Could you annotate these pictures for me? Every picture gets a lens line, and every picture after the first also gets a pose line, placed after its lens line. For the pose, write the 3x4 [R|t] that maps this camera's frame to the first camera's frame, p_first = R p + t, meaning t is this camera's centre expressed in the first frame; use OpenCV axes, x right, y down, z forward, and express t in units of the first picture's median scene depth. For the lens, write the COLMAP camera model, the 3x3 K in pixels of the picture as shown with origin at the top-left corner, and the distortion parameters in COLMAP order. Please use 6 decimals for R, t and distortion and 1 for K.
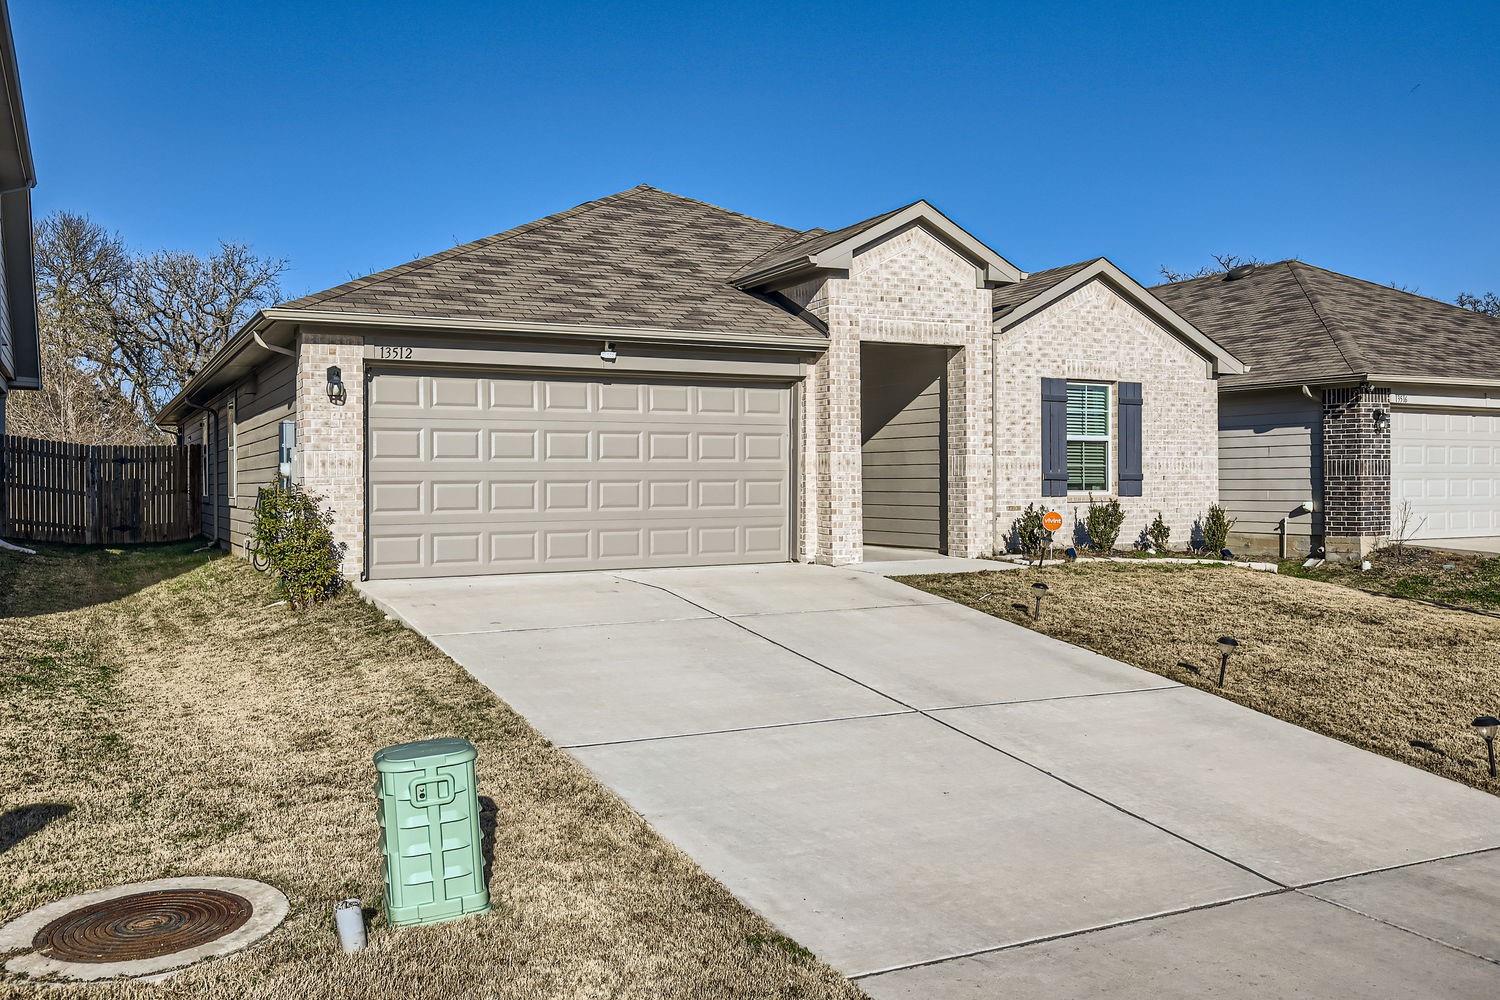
lens RADIAL K [[1277.6, 0, 750.0], [0, 1277.6, 500.0], [0, 0, 1]] dist [-0.005881, -0.001062]
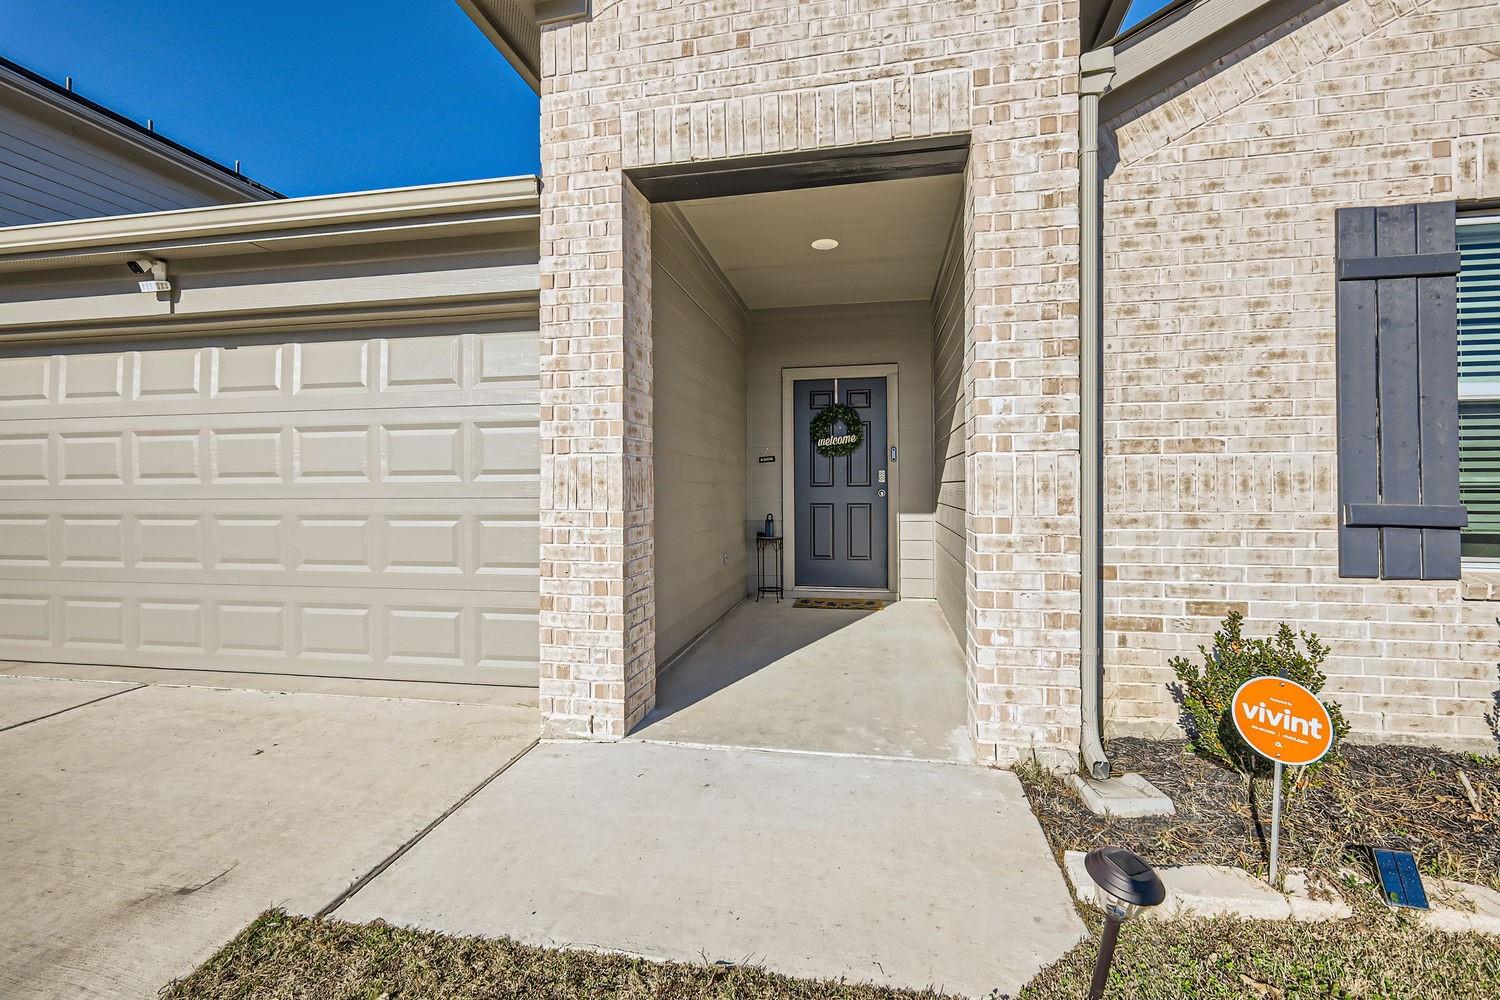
lens RADIAL K [[673.4, 0, 738.3], [0, 673.4, 483.5], [0, 0, 1]] dist [0.000160, 0.000006]
pose [[0.775452, -0.000403, -0.631406, 0.221750], [-0.005613, 0.999956, -0.007531, -0.024548], [0.631381, 0.009384, 0.775416, 0.783281]]
